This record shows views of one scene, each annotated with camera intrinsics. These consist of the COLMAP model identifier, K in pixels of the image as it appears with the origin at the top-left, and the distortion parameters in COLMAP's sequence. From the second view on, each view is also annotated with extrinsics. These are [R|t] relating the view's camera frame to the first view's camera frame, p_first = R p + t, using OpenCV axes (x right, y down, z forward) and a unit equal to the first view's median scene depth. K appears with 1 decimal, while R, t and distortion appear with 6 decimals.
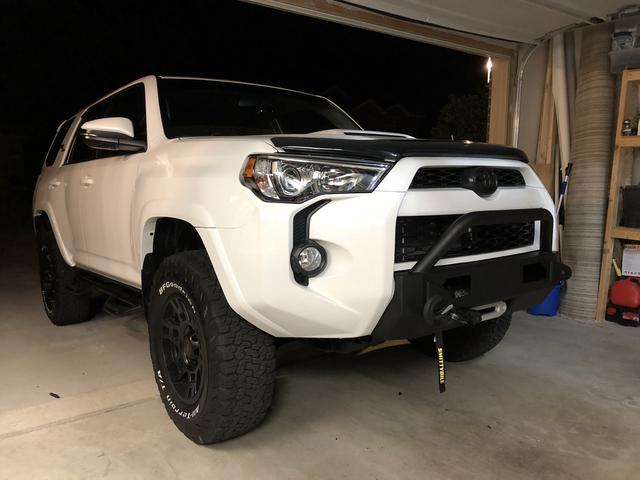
lens RADIAL K [[529.1, 0, 320.1], [0, 529.1, 222.1], [0, 0, 1]] dist [0.030612, -0.010923]
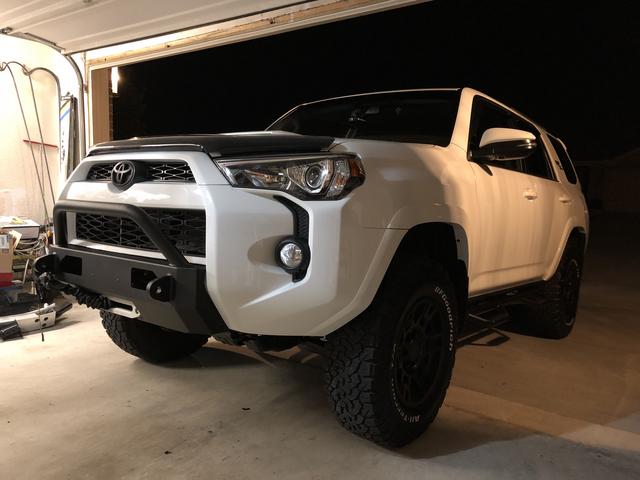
lens RADIAL K [[529.1, 0, 320.1], [0, 529.1, 222.1], [0, 0, 1]] dist [0.030612, -0.010923]
pose [[0.262288, 0.060644, -0.963082, 1.301435], [-0.112195, 0.993171, 0.031983, -0.057893], [0.958445, 0.099665, 0.267301, 1.033490]]
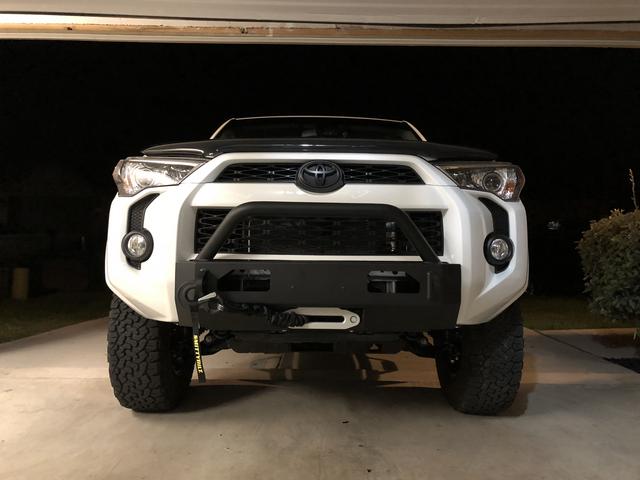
lens RADIAL K [[529.1, 0, 320.1], [0, 529.1, 222.1], [0, 0, 1]] dist [0.030612, -0.010923]
pose [[0.800521, -0.003894, -0.599292, 0.811916], [-0.062702, 0.993946, -0.090216, 0.081946], [0.596015, 0.109797, 0.795431, 0.259882]]
